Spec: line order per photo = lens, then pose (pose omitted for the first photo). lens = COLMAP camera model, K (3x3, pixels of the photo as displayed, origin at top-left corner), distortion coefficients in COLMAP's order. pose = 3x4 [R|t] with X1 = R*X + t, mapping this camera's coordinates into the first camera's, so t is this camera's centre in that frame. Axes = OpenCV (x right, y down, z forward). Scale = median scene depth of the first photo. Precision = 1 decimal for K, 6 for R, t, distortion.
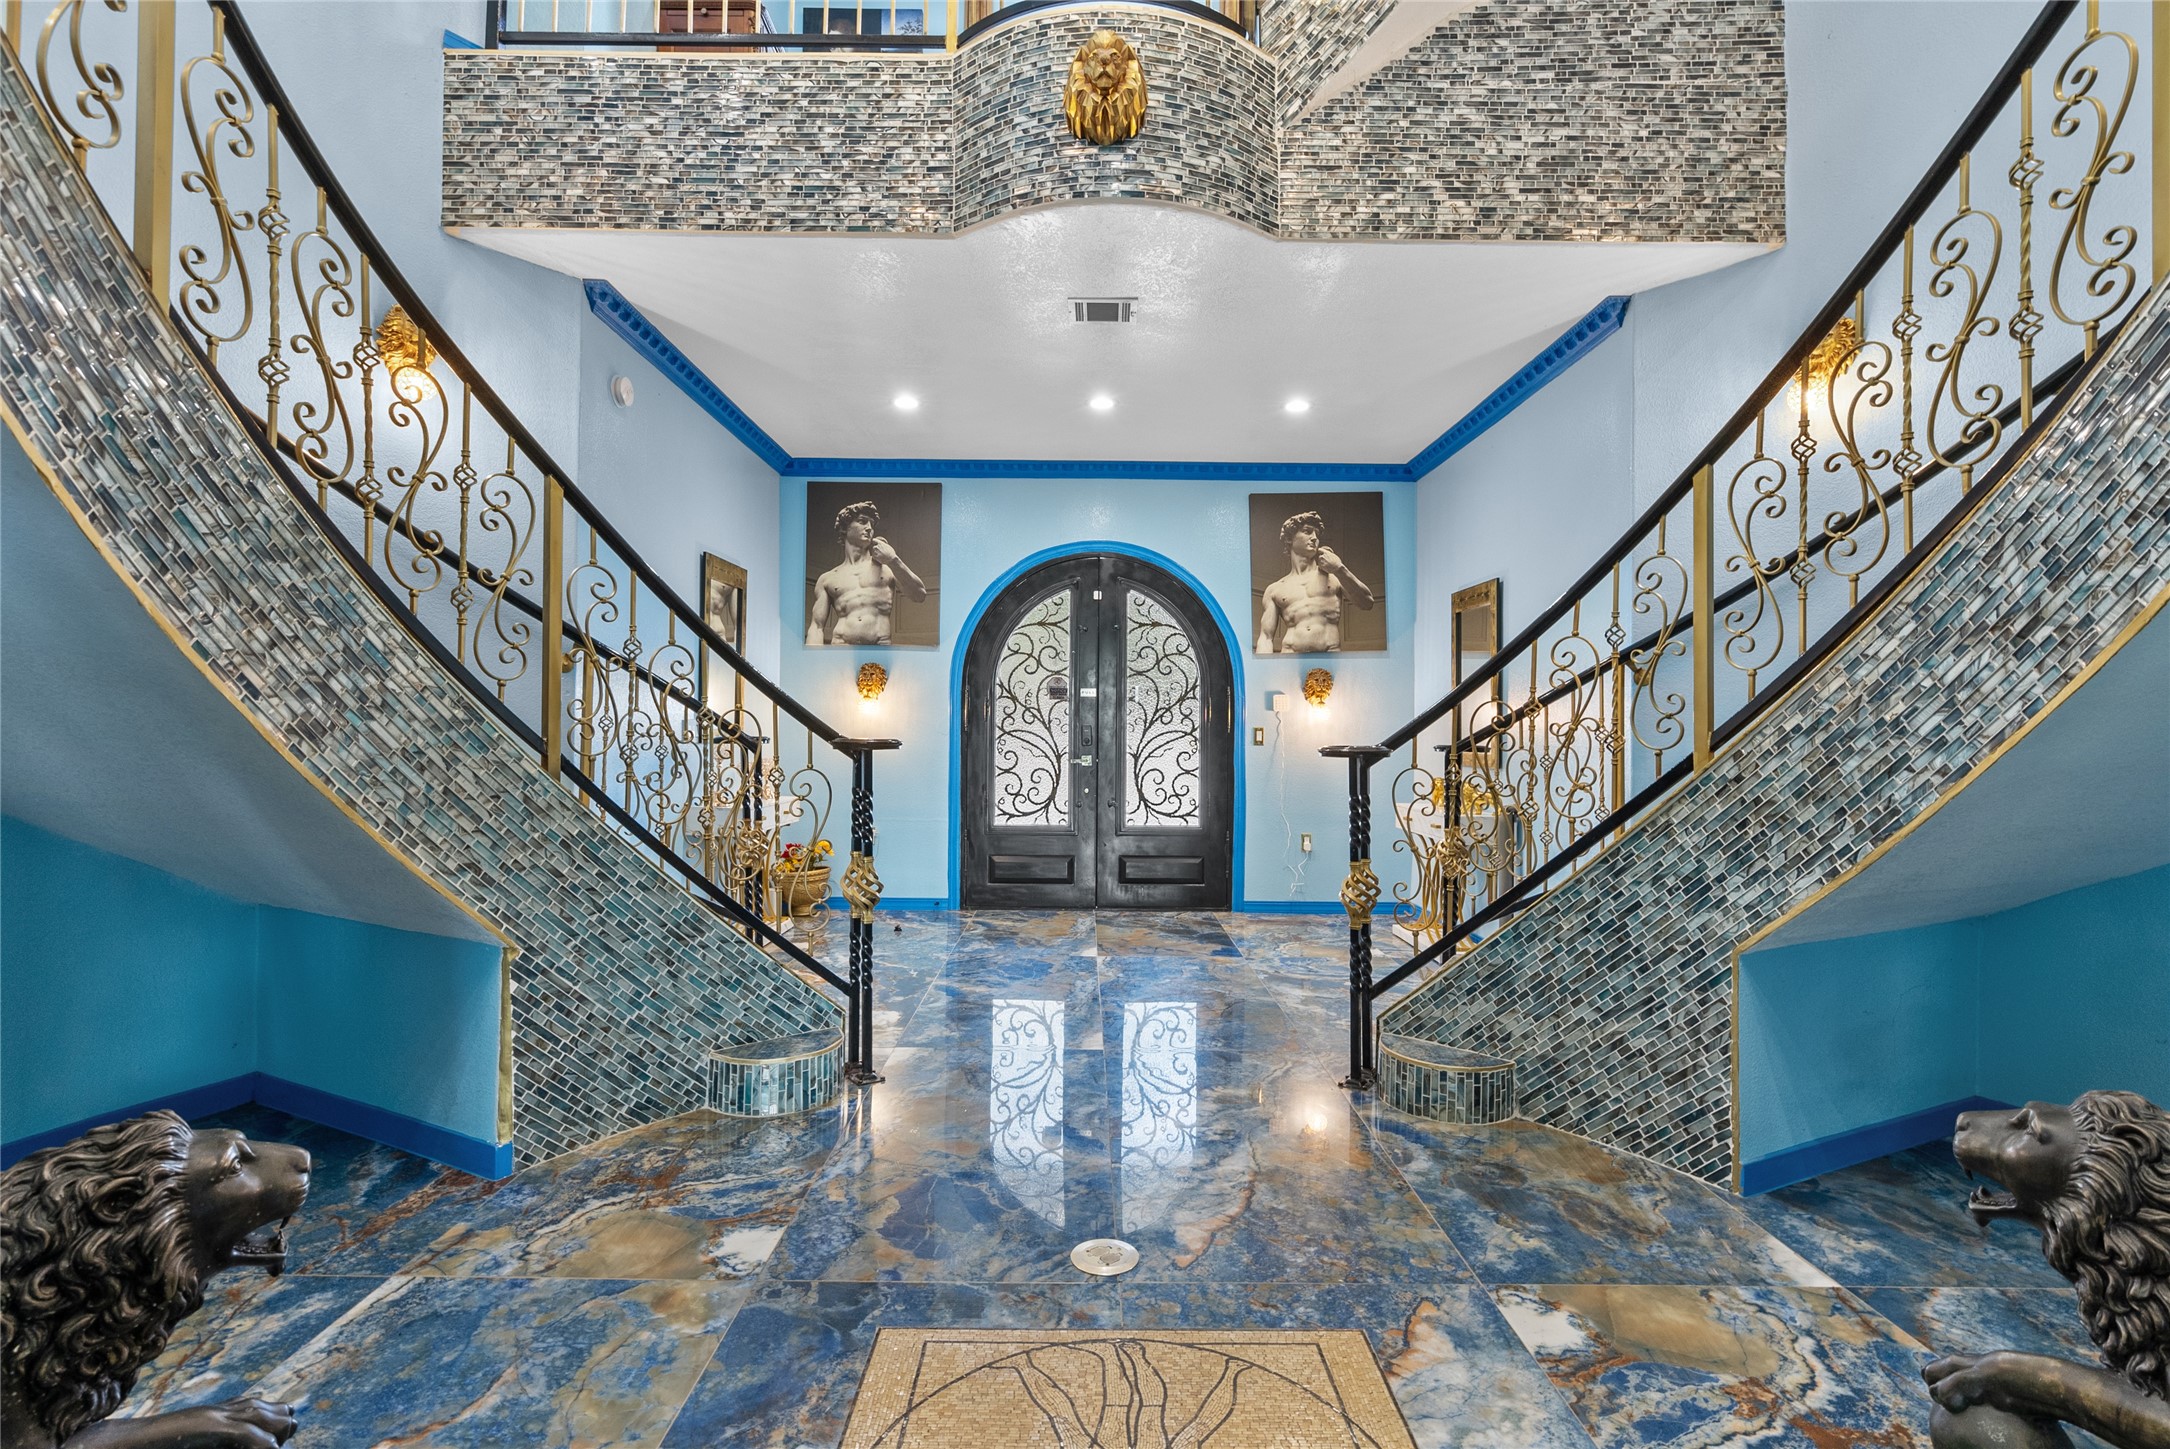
lens RADIAL K [[997.5, 0, 1084.8], [0, 997.5, 724.0], [0, 0, 1]] dist [0.004240, 0.000770]
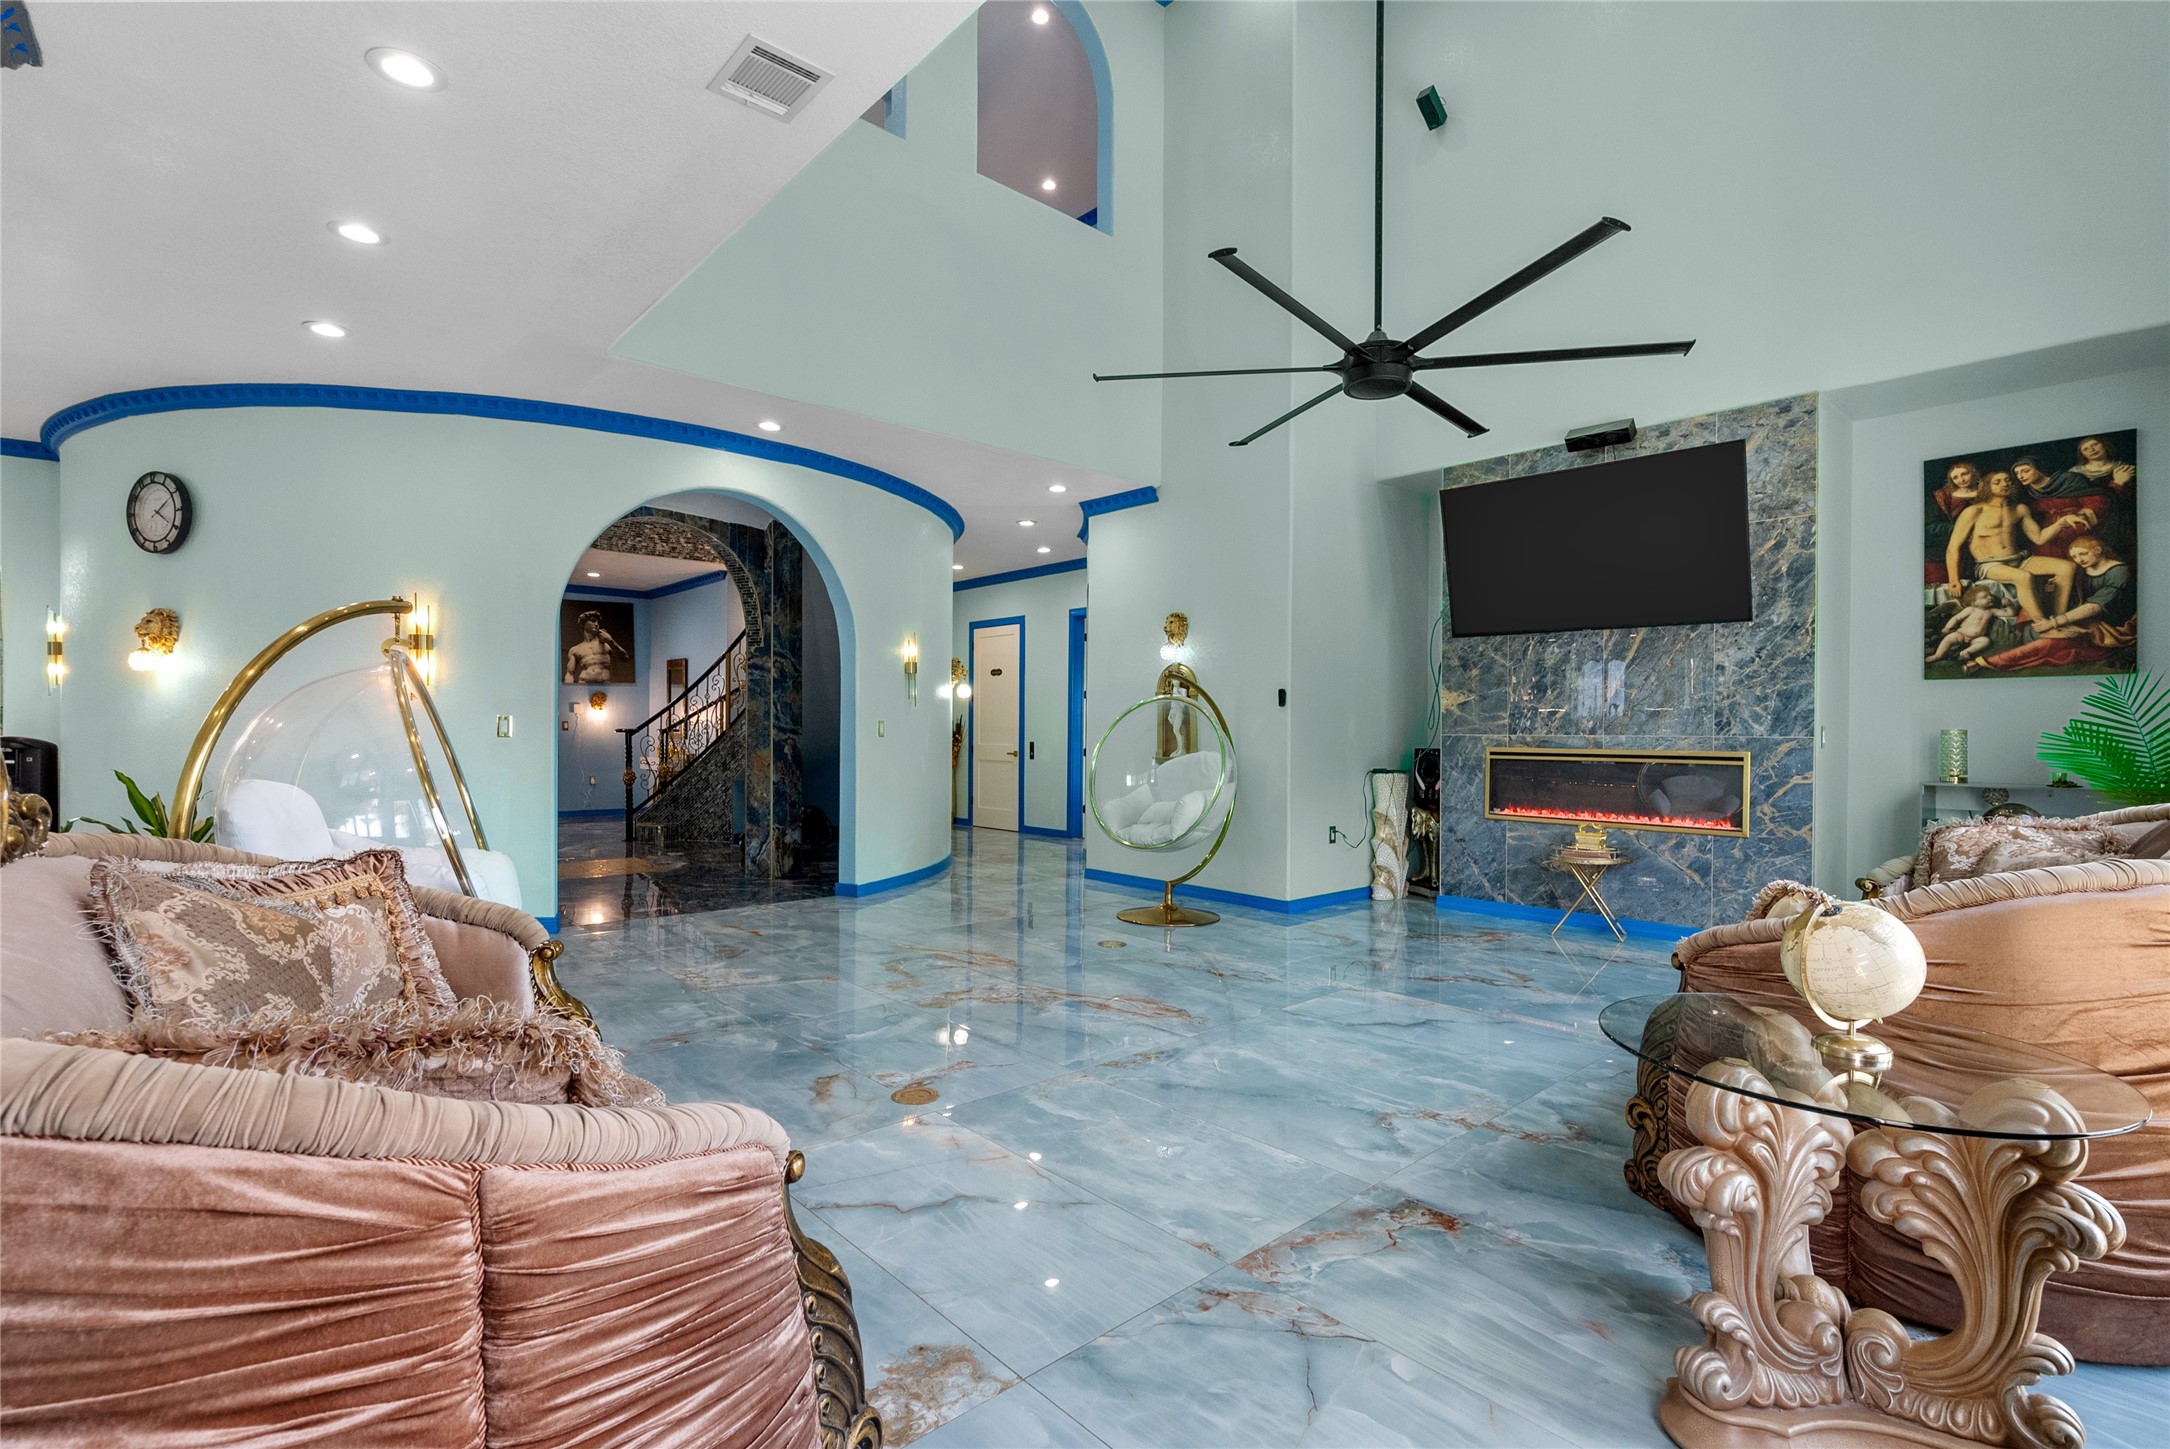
lens RADIAL K [[997.5, 0, 1082.7], [0, 997.5, 720.1], [0, 0, 1]] dist [0.004240, 0.000770]
pose [[0.747090, -0.000912, 0.664722, -0.382067], [-0.006545, 0.999940, 0.008728, -0.021180], [-0.664691, -0.010871, 0.747040, -1.170943]]
